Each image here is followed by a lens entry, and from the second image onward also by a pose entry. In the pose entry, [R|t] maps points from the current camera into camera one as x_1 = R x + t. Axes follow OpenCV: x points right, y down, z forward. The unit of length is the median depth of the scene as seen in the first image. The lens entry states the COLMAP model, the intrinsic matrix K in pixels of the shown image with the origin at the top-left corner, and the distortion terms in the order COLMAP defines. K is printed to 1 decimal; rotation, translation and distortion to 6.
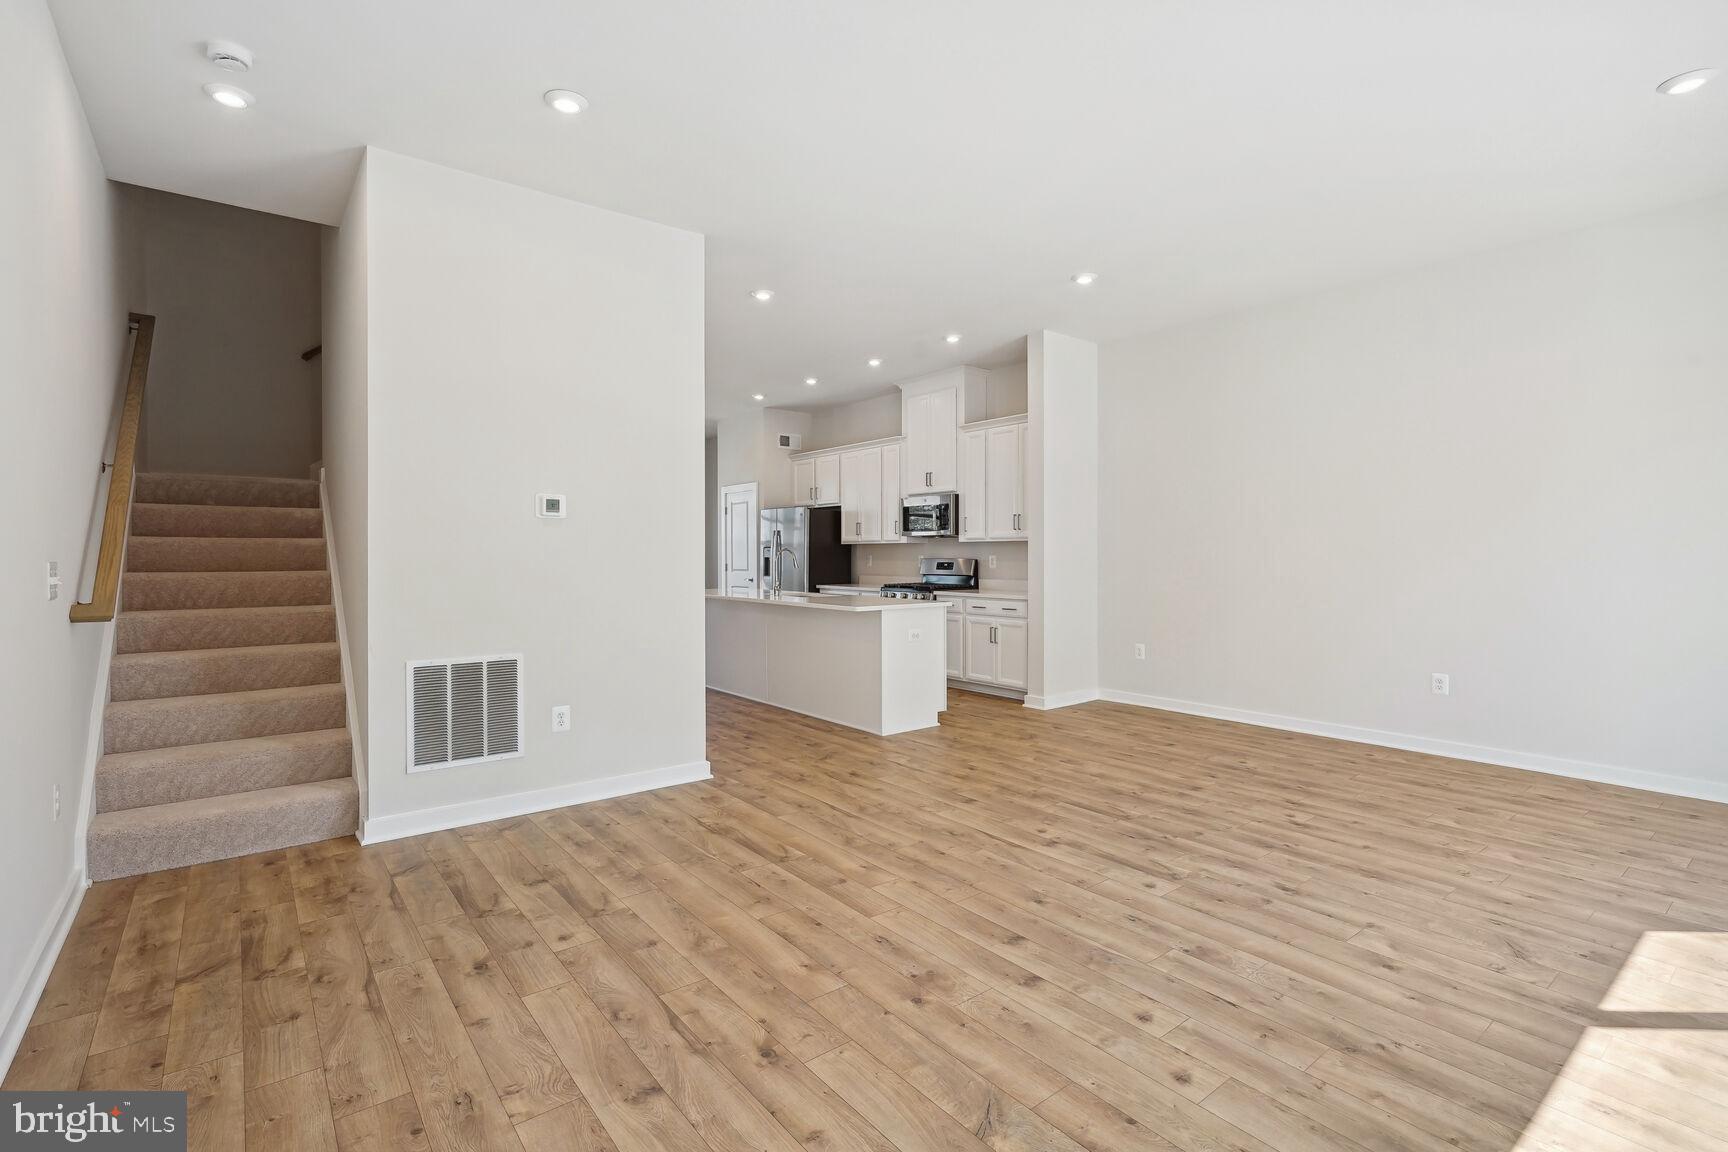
lens RADIAL K [[793.3, 0, 863.5], [0, 793.3, 583.5], [0, 0, 1]] dist [0.000171, -0.000359]
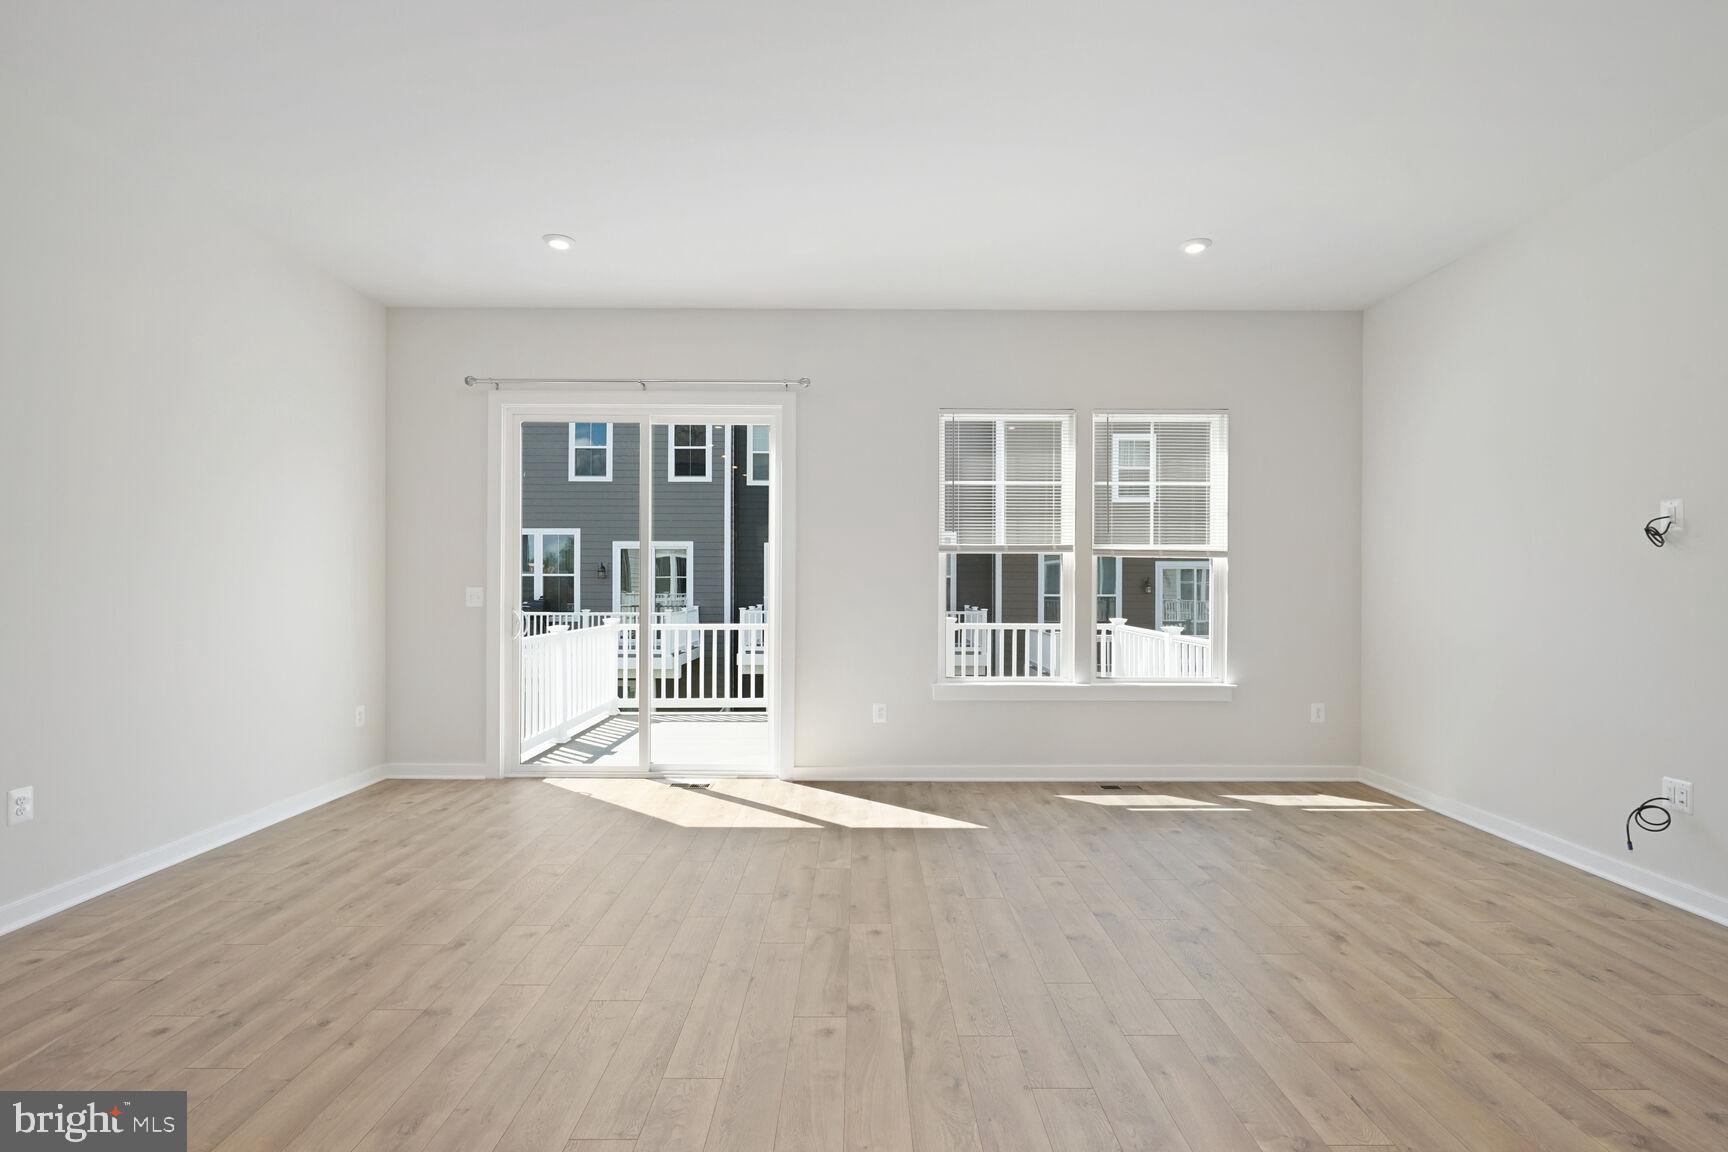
lens RADIAL K [[793.3, 0, 863.5], [0, 793.3, 583.5], [0, 0, 1]] dist [0.000171, -0.000359]
pose [[-0.788527, -0.000097, 0.615000, -0.200746], [0.022475, 0.999327, 0.028973, -0.062738], [-0.614589, 0.036668, -0.787995, 1.627253]]
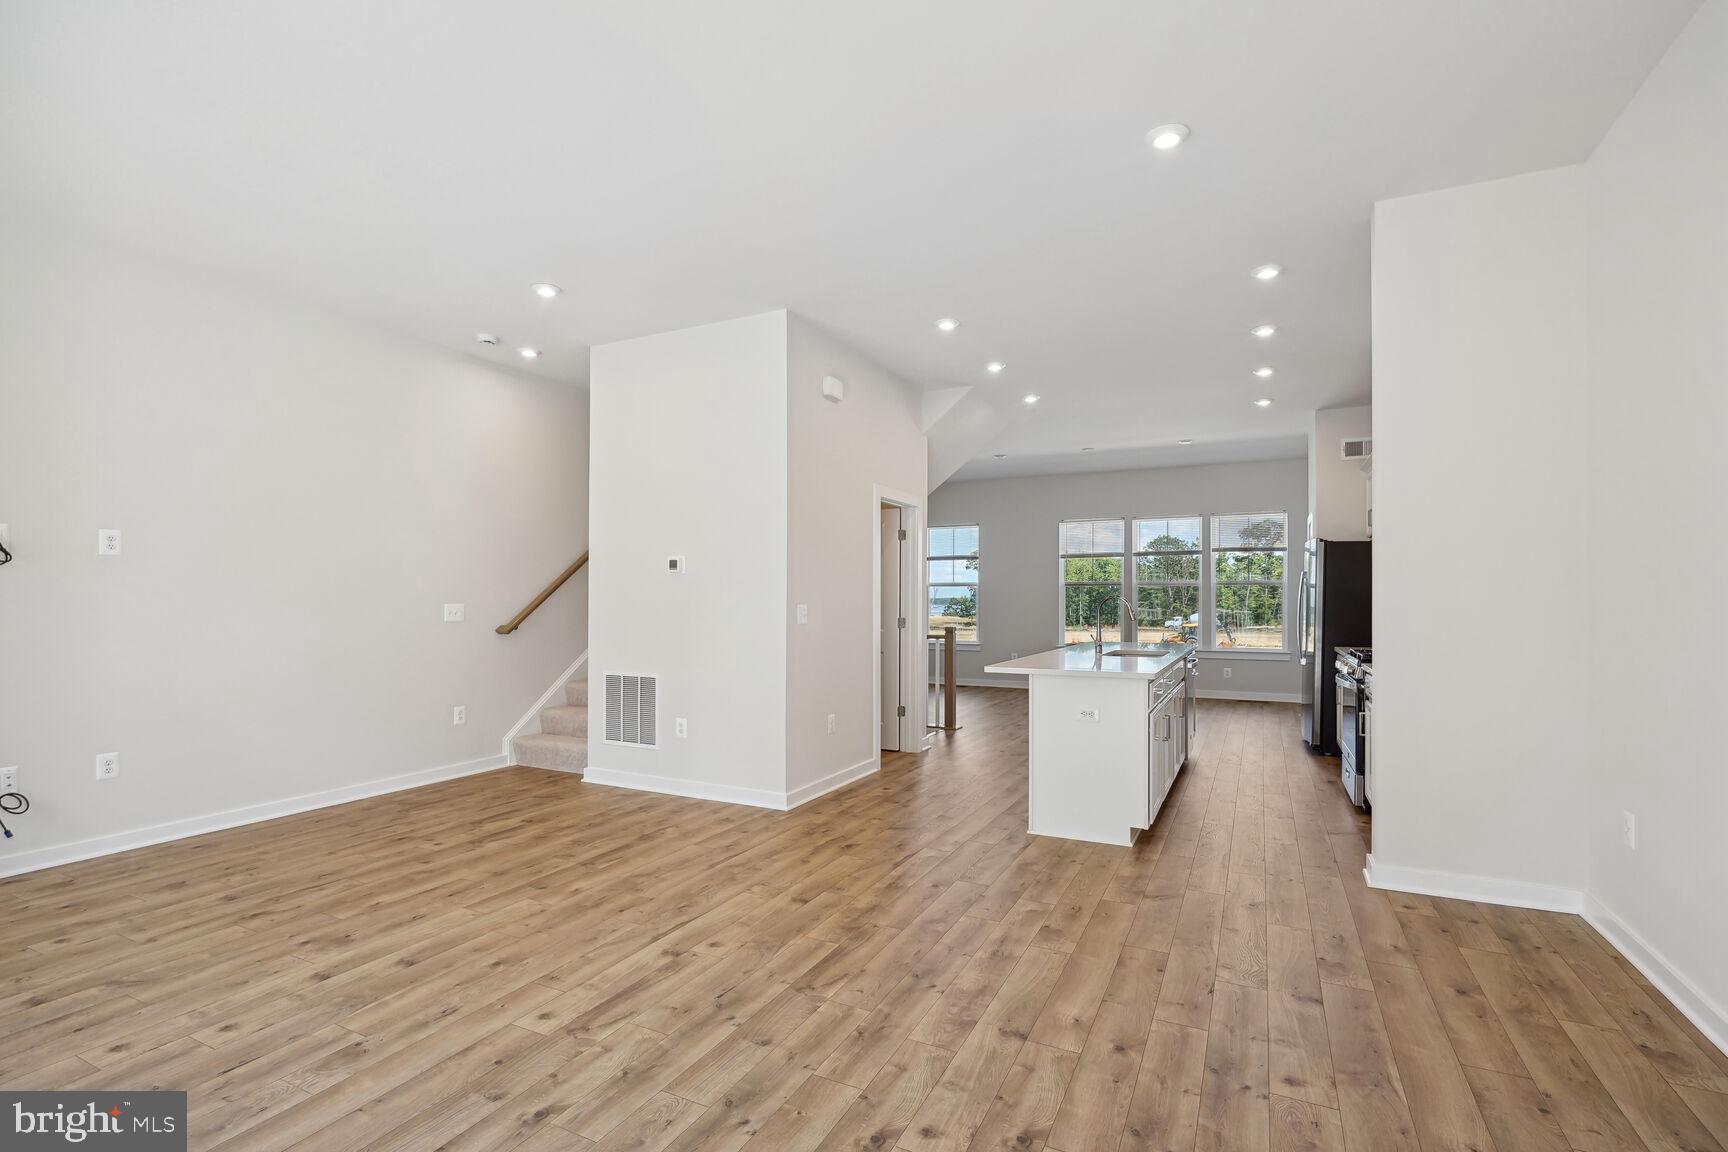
lens RADIAL K [[793.3, 0, 863.5], [0, 793.3, 583.5], [0, 0, 1]] dist [0.000171, -0.000359]
pose [[0.425858, -0.017566, -0.904620, 1.146655], [-0.036792, 0.998648, -0.036712, -0.035540], [0.904042, 0.048917, 0.424636, 0.865296]]
